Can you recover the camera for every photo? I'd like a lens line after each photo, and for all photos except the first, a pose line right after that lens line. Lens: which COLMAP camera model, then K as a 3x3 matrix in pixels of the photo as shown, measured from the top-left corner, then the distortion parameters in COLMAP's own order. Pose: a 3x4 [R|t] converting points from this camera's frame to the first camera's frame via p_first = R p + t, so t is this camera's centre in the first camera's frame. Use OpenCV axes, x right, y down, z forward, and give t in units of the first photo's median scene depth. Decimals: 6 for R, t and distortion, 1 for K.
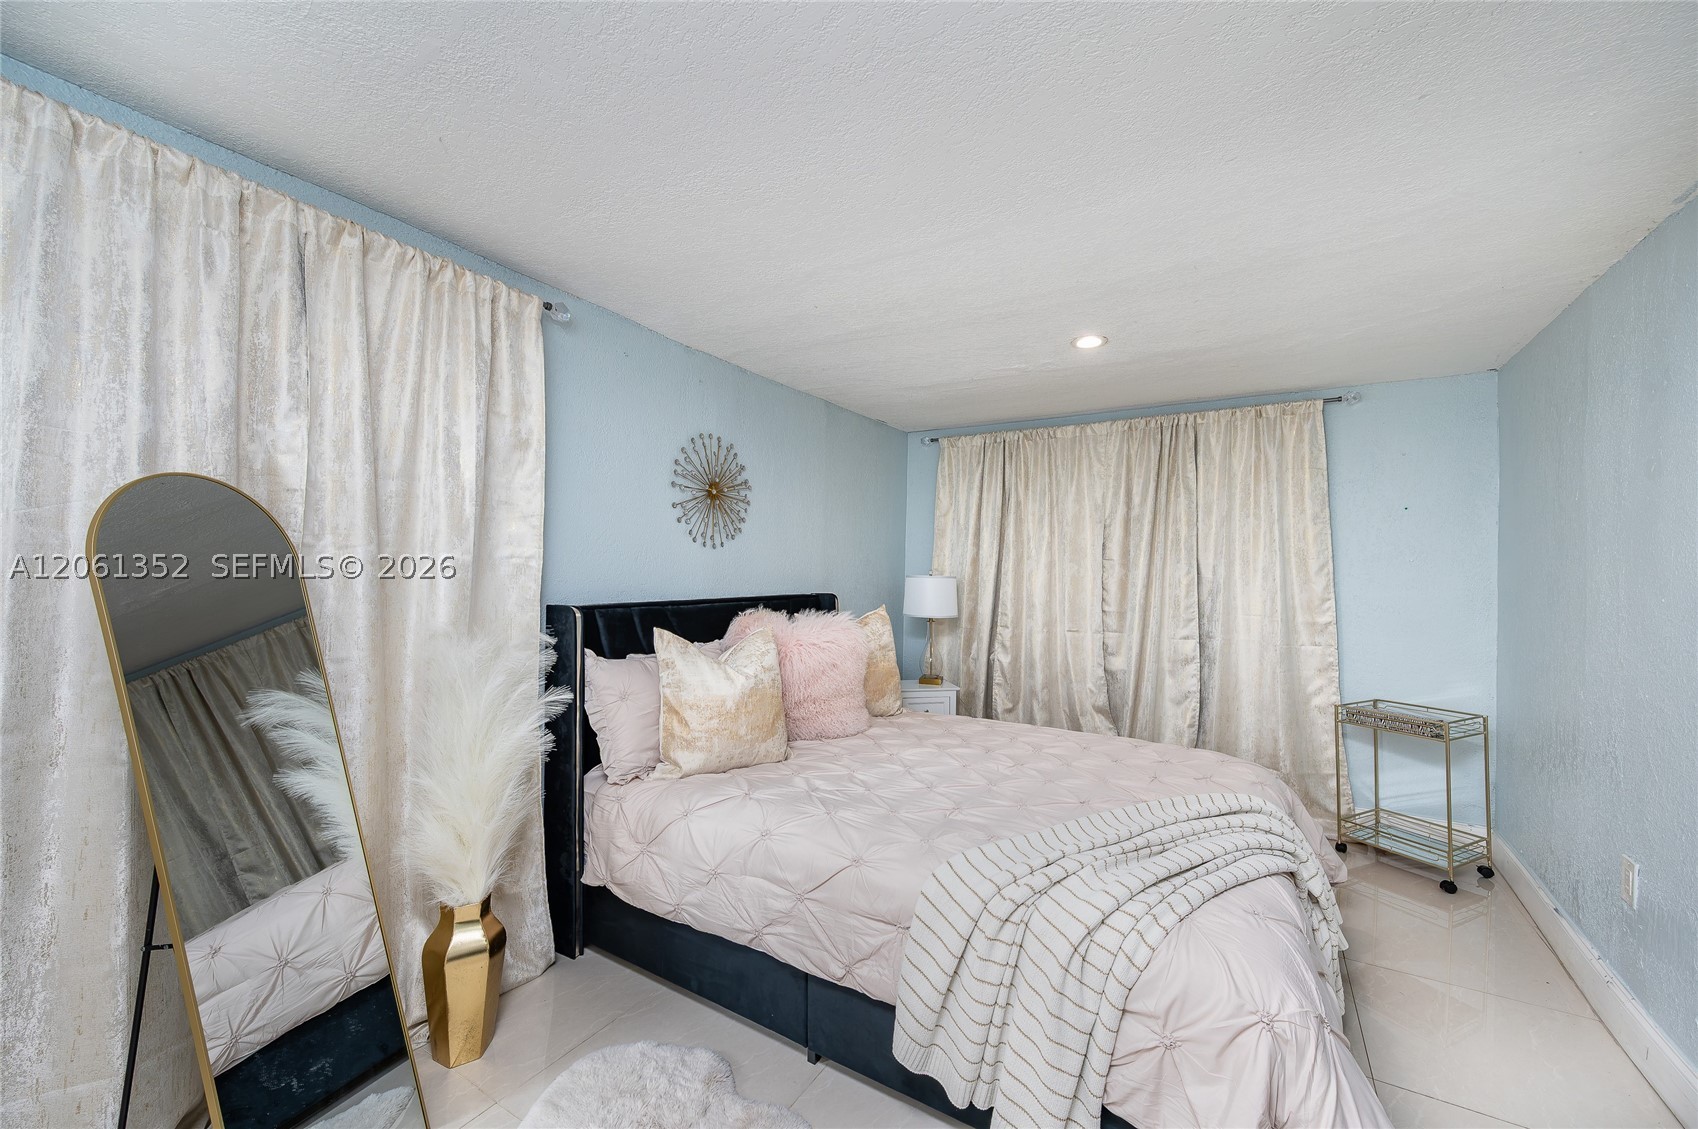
lens RADIAL K [[677.0, 0, 836.5], [0, 677.0, 570.8], [0, 0, 1]] dist [0.003902, 0.000560]
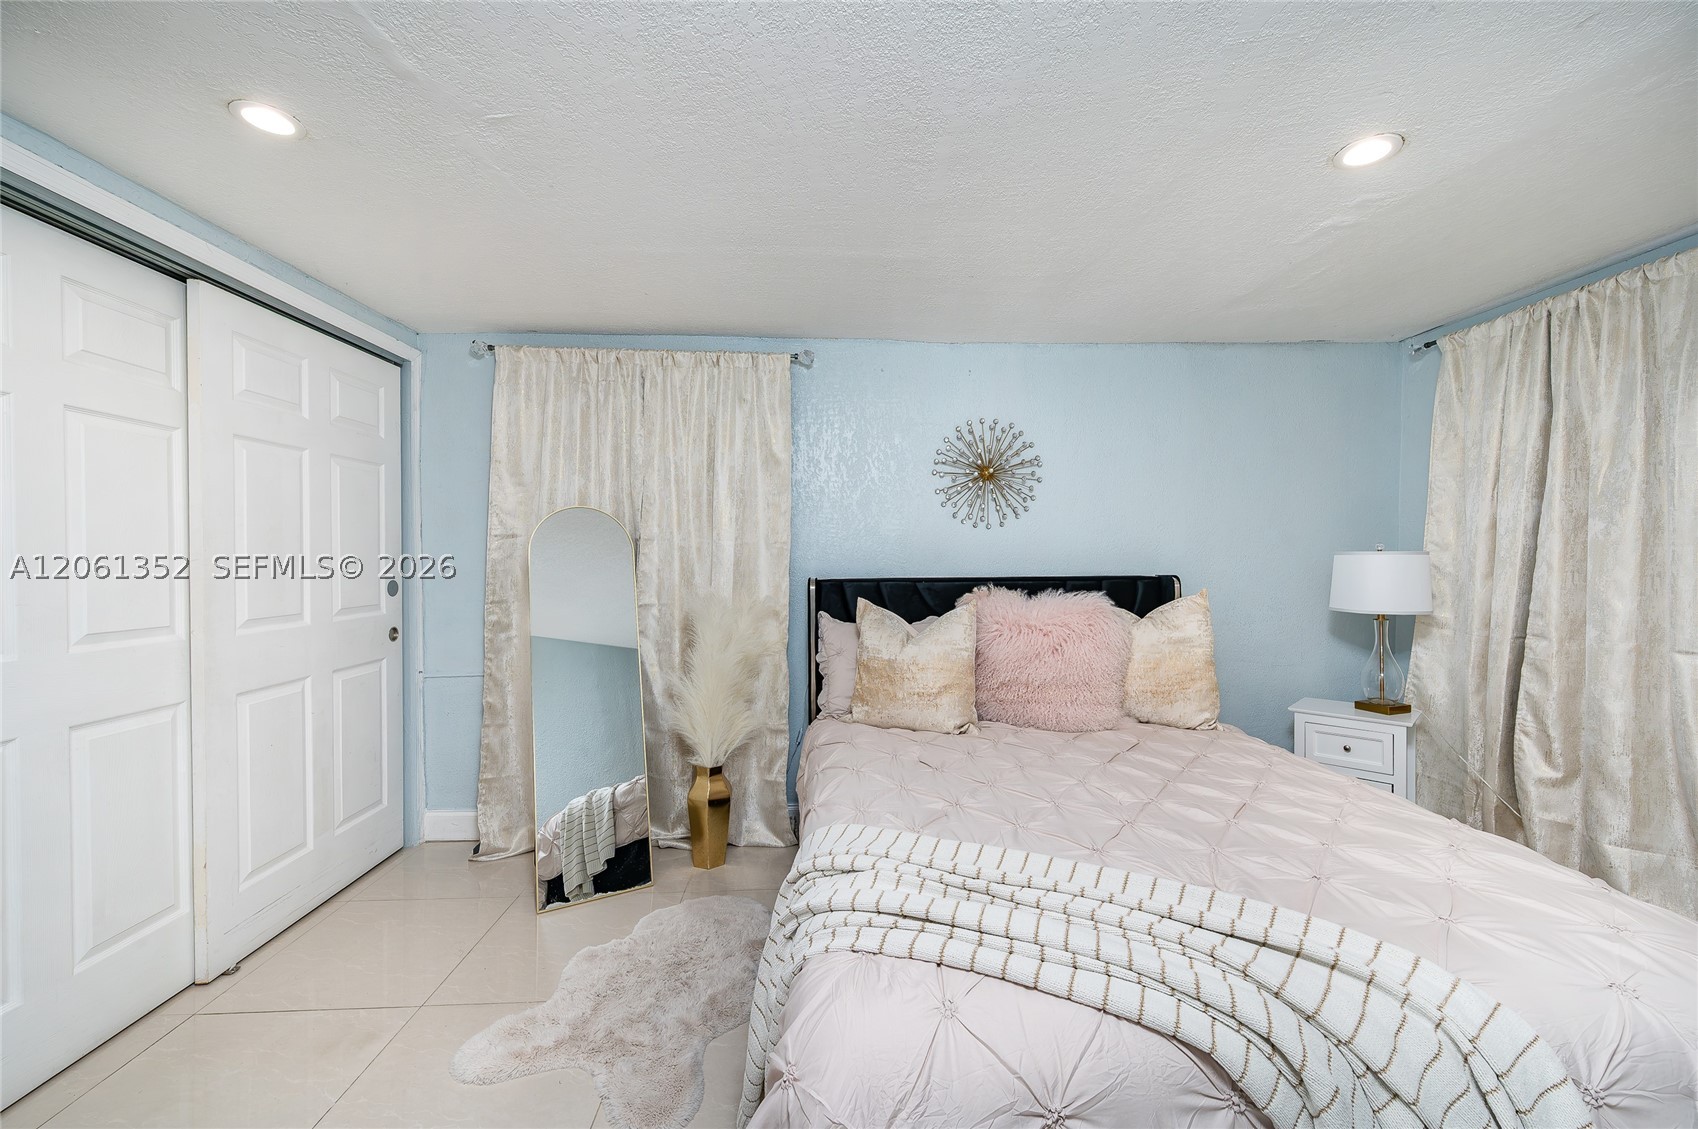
lens RADIAL K [[685.3, 0, 849.0], [0, 685.3, 564.5], [0, 0, 1]] dist [0.000298, 0.000097]
pose [[0.532547, -0.002436, -0.846397, 0.595998], [0.009931, 0.999945, 0.003371, 0.016011], [0.846342, -0.010201, 0.532542, 0.265971]]
